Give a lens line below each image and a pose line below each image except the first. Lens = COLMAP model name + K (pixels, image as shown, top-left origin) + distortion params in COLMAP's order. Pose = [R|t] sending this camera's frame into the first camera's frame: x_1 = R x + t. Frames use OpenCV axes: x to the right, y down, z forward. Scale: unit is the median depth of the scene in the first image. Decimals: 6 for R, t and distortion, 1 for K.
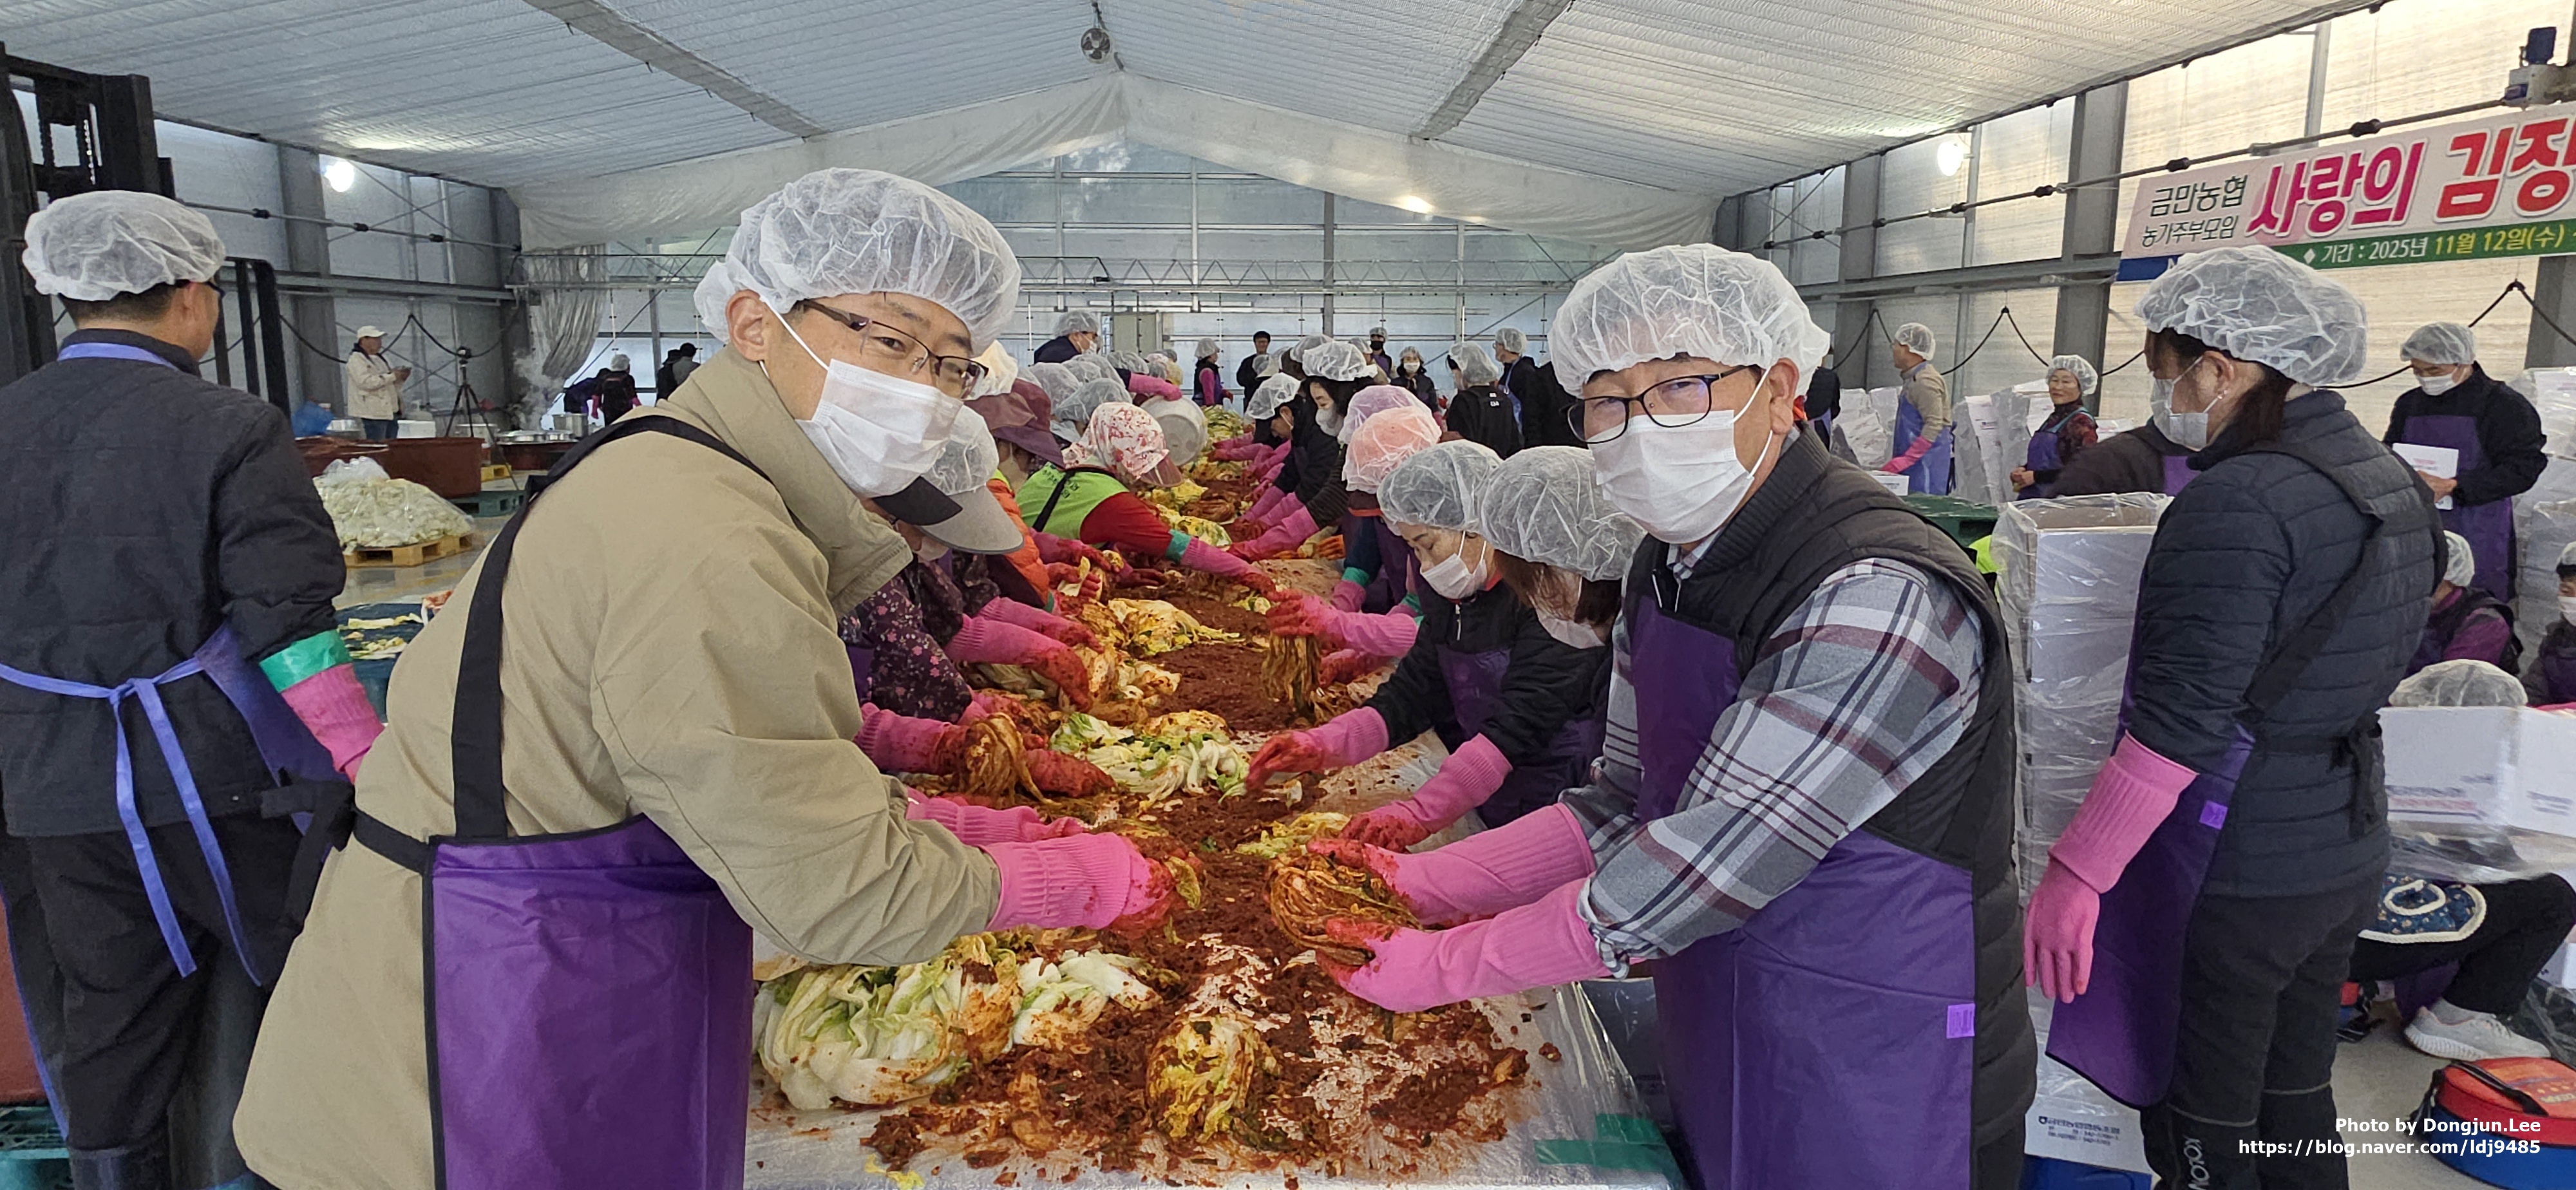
lens RADIAL K [[1507.5, 0, 1285.9], [0, 1507.5, 603.0], [0, 0, 1]] dist [0.010621, -0.005320]
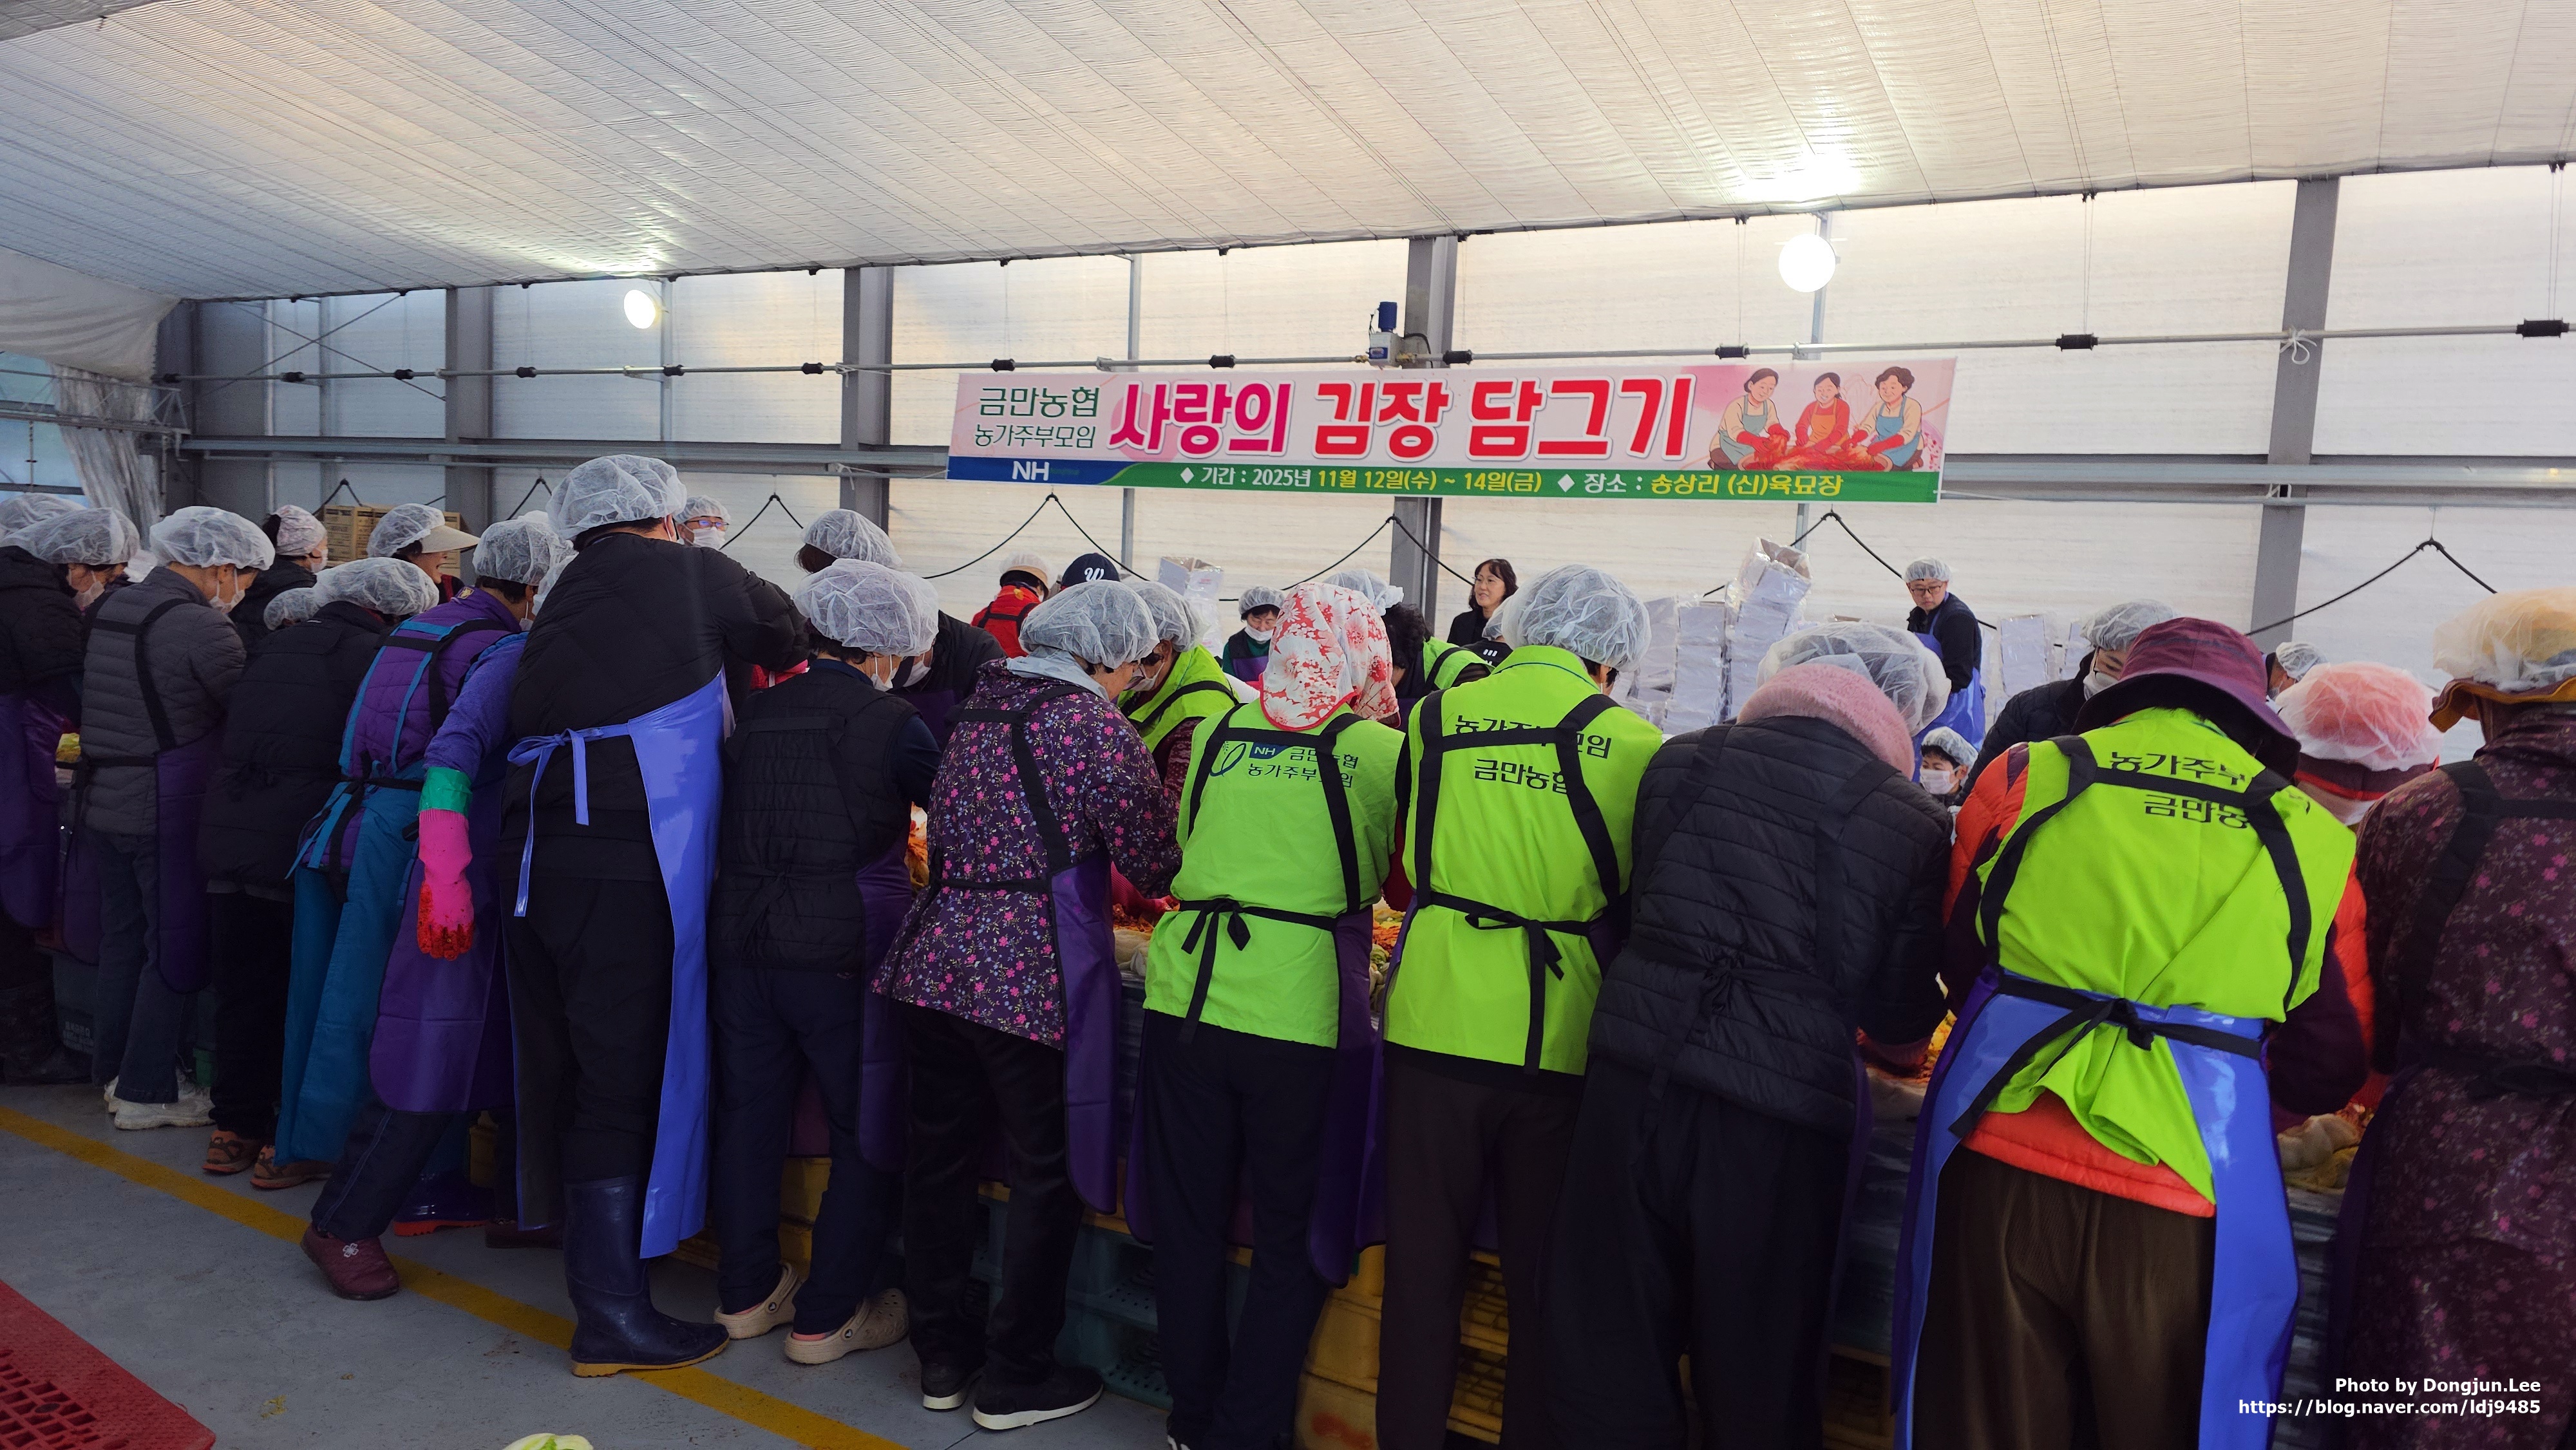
lens RADIAL K [[1700.7, 0, 1320.1], [0, 1700.7, 799.6], [0, 0, 1]] dist [0.049468, -0.049566]
pose [[0.518739, -0.084916, 0.850705, -0.187162], [0.093409, 0.994727, 0.042334, -0.026260], [-0.849814, 0.057504, 0.523936, 0.182151]]
